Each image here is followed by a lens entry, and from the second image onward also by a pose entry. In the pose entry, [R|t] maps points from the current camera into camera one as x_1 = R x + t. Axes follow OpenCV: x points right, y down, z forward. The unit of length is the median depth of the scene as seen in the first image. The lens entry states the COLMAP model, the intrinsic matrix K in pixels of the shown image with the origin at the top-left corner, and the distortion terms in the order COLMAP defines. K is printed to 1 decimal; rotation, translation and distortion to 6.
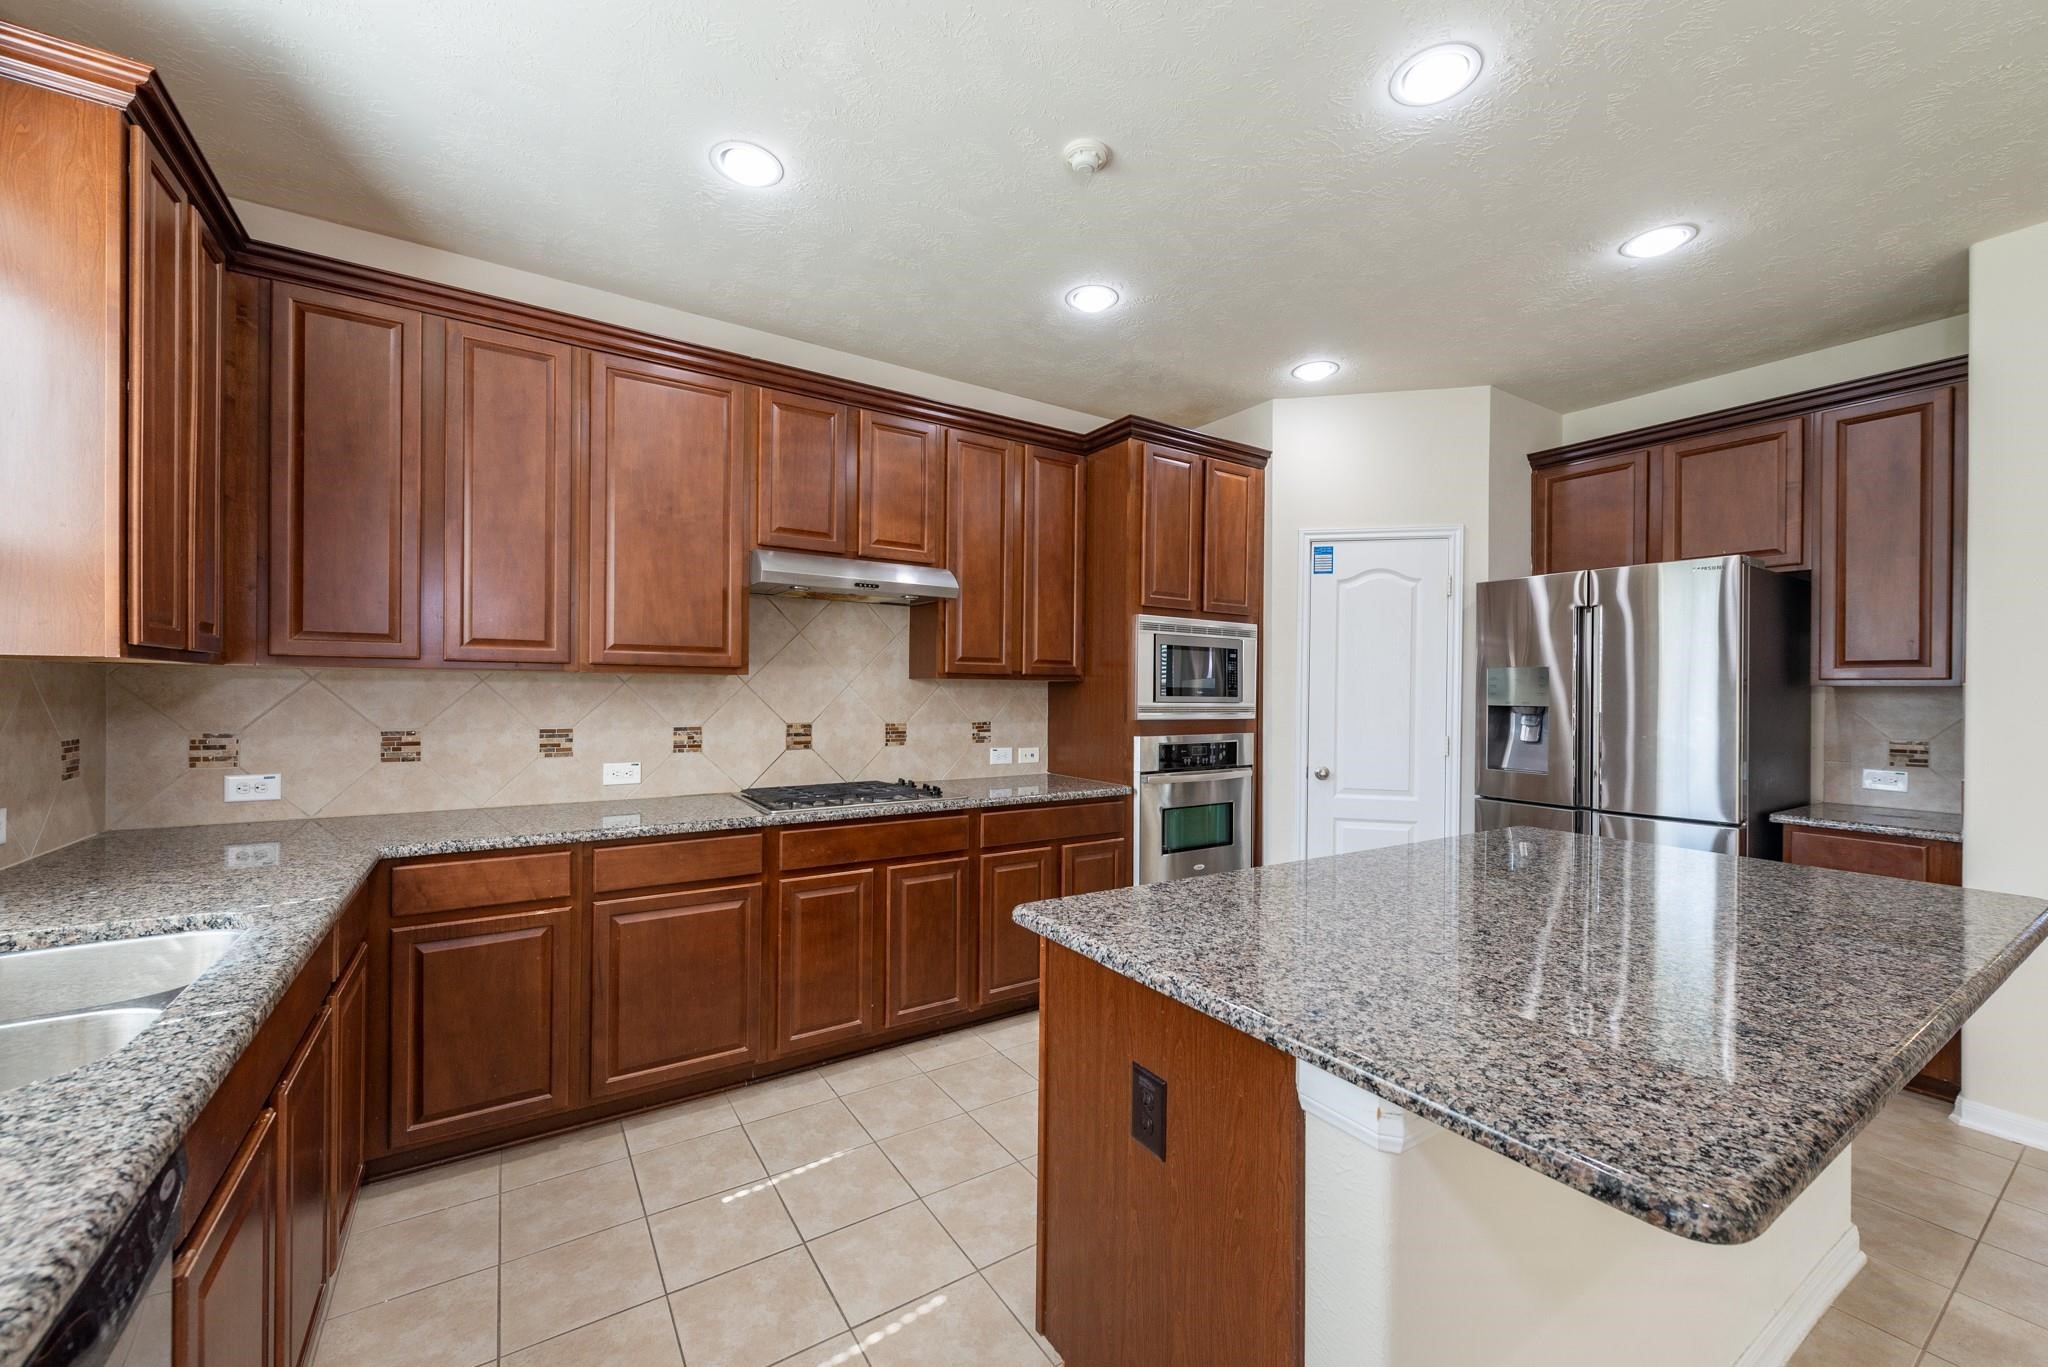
lens RADIAL K [[797.0, 0, 1026.6], [0, 797.0, 689.2], [0, 0, 1]] dist [0.021106, -0.006877]
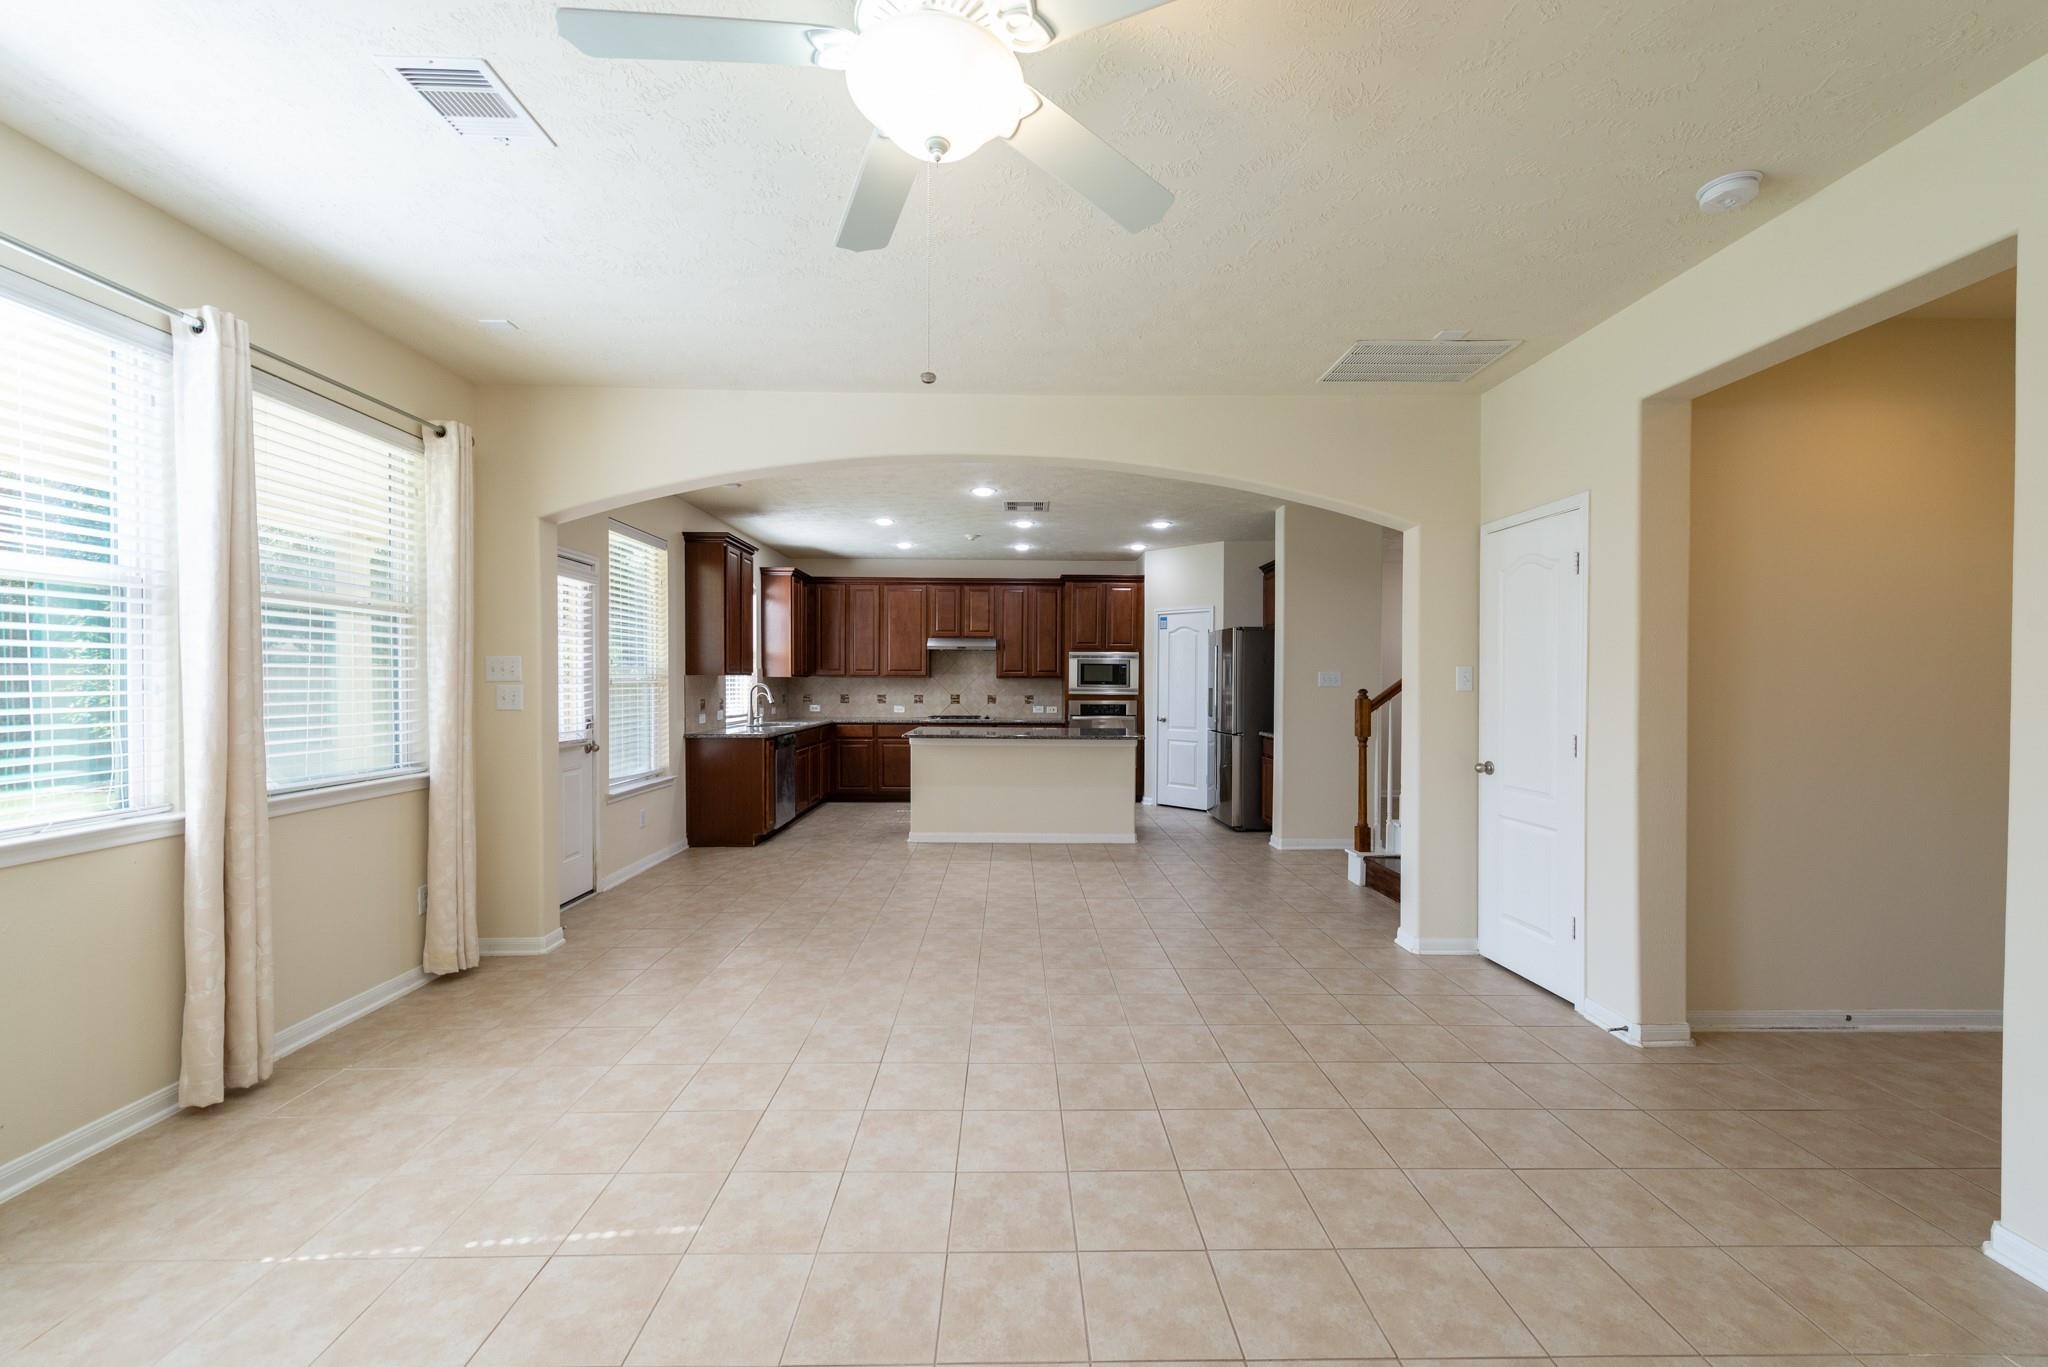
lens RADIAL K [[797.0, 0, 1026.6], [0, 797.0, 689.2], [0, 0, 1]] dist [0.021106, -0.006877]
pose [[0.845100, -0.001612, -0.534605, 1.399417], [0.004667, 0.999980, 0.004362, 0.012268], [0.534587, -0.006181, 0.845091, -1.218502]]
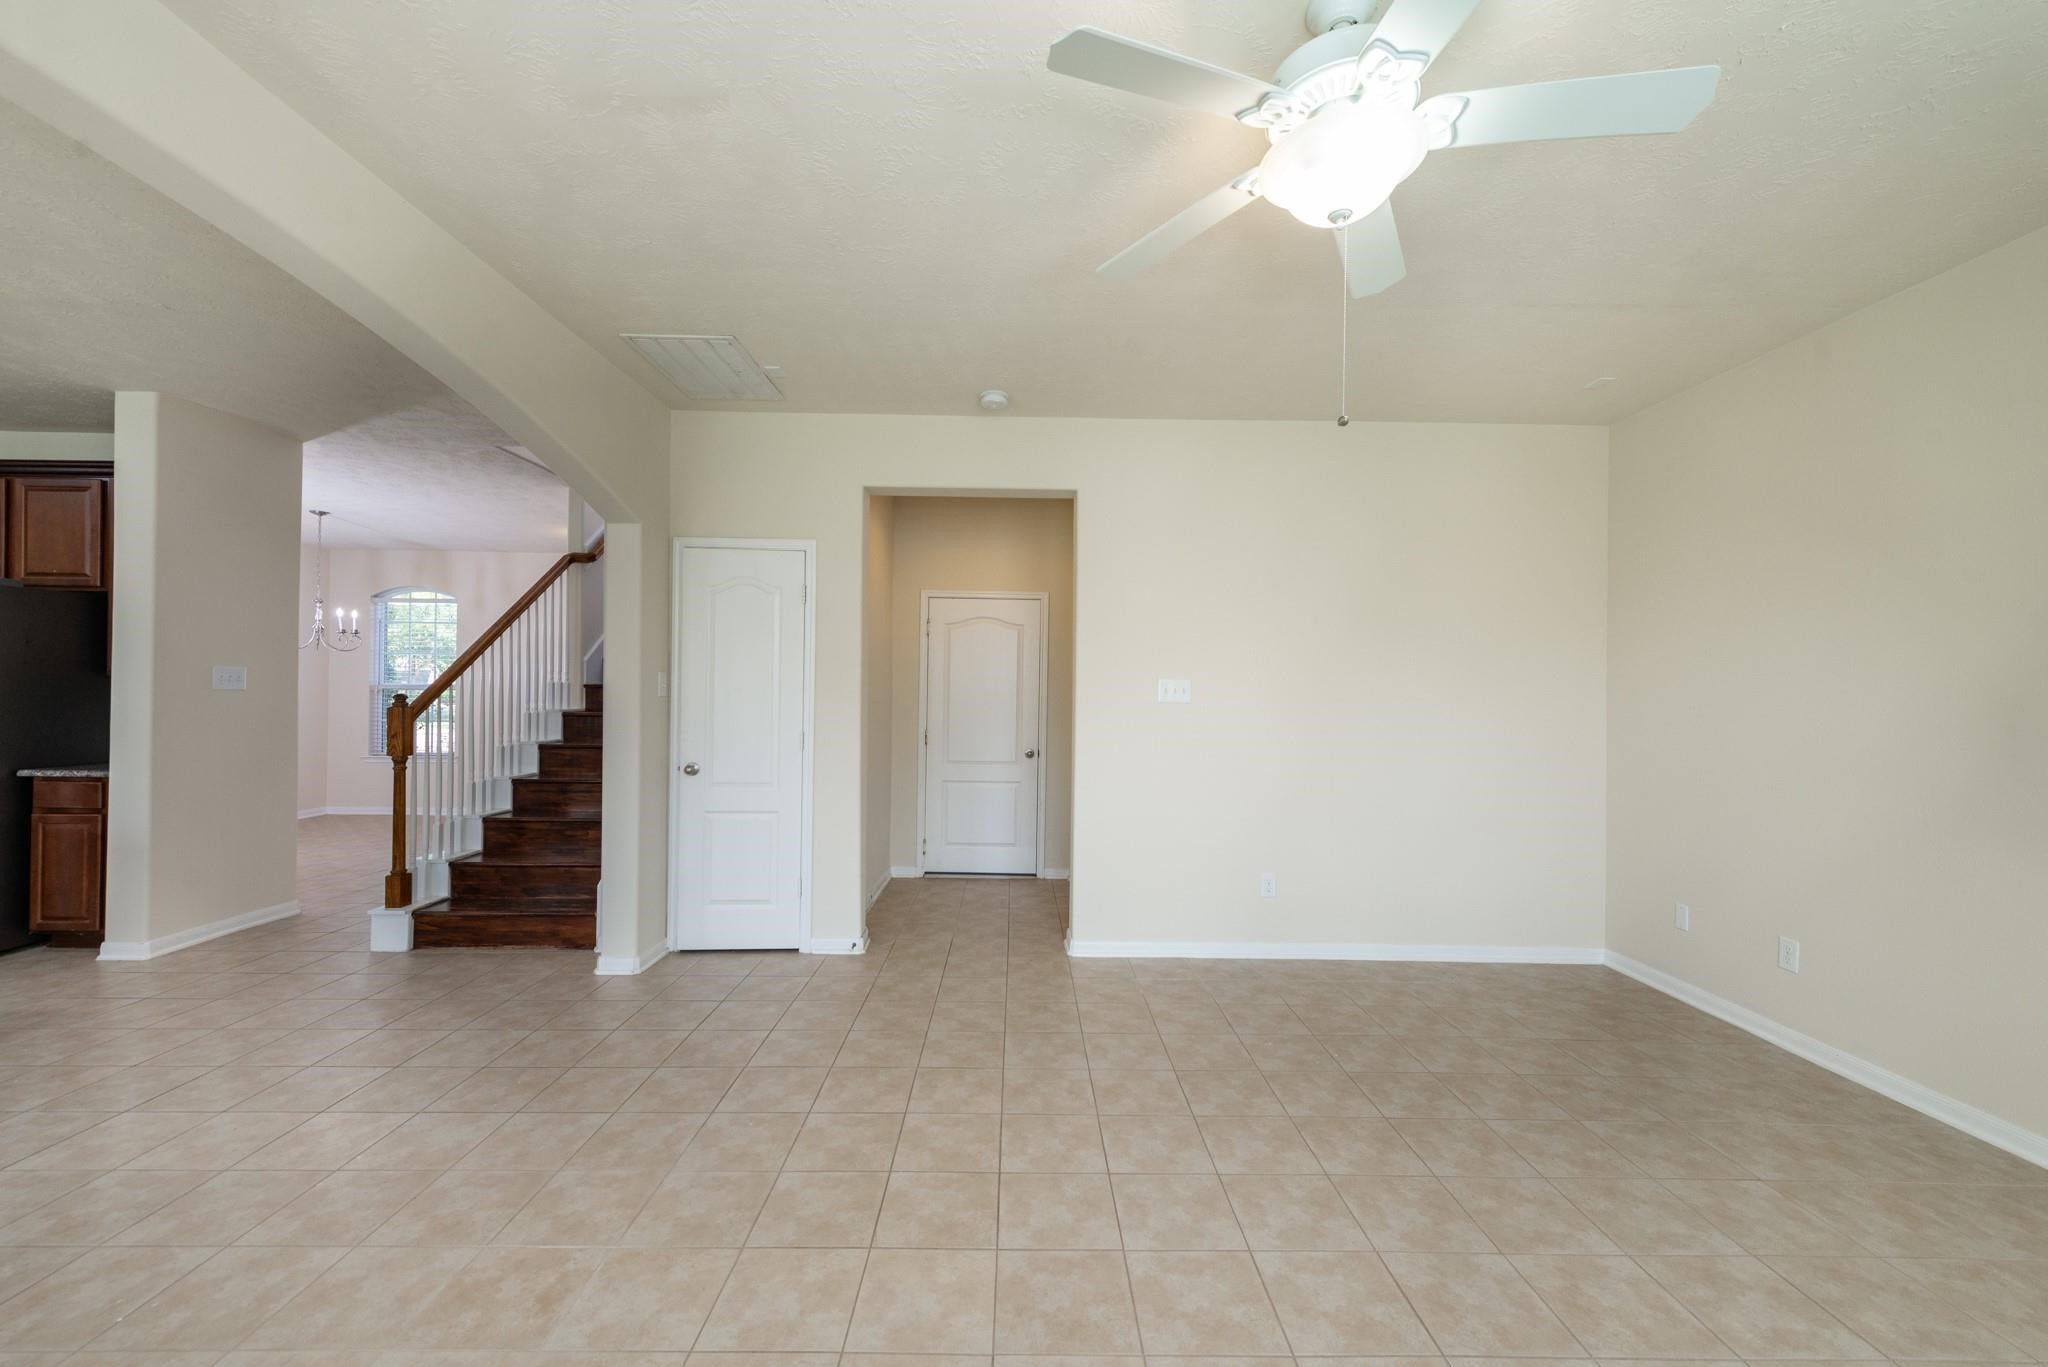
lens RADIAL K [[797.0, 0, 1026.6], [0, 797.0, 689.2], [0, 0, 1]] dist [0.021106, -0.006877]
pose [[0.547407, -0.001989, 0.836864, 0.616504], [-0.007503, 0.999945, 0.007285, -0.000848], [-0.836833, -0.010267, 0.547362, -0.986743]]
